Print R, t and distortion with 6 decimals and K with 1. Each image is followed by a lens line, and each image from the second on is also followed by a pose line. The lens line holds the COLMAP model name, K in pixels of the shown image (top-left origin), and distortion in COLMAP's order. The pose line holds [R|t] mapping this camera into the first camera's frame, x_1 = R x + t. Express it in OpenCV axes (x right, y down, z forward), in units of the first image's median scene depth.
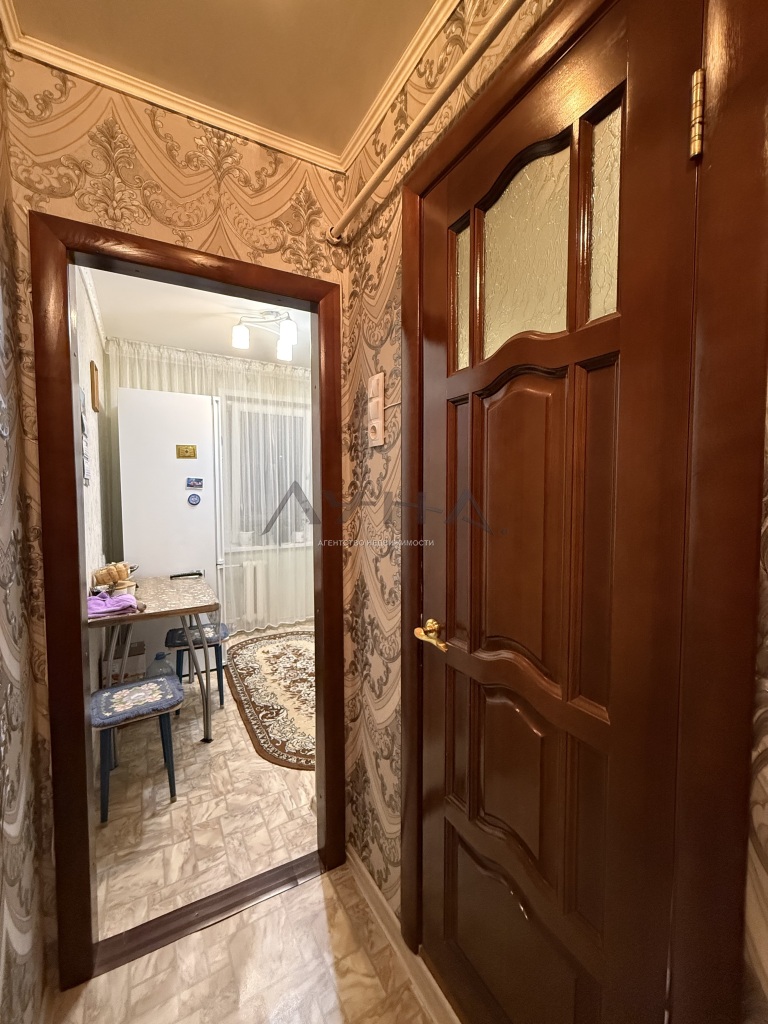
lens RADIAL K [[411.6, 0, 383.0], [0, 411.6, 508.8], [0, 0, 1]] dist [-0.006486, 0.000851]
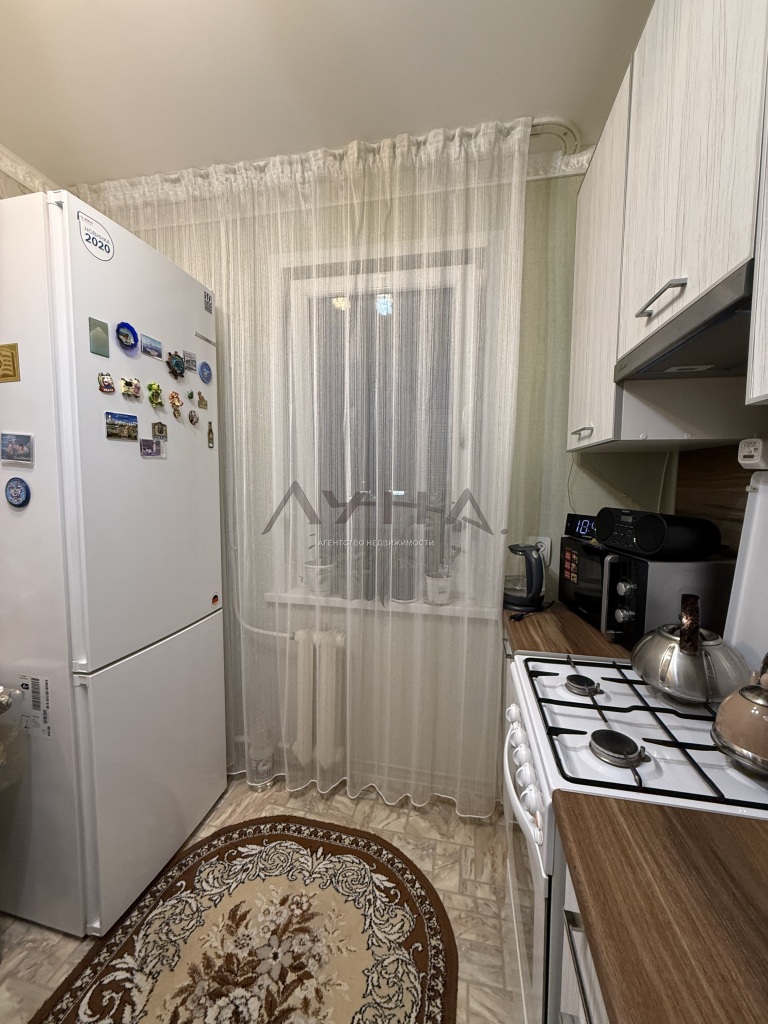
lens RADIAL K [[411.6, 0, 378.6], [0, 411.6, 511.0], [0, 0, 1]] dist [-0.006486, 0.000851]
pose [[0.740658, 0.063638, -0.668862, 0.027602], [-0.048370, 0.997972, 0.041389, -0.032094], [0.670139, 0.001698, 0.742233, 0.806958]]
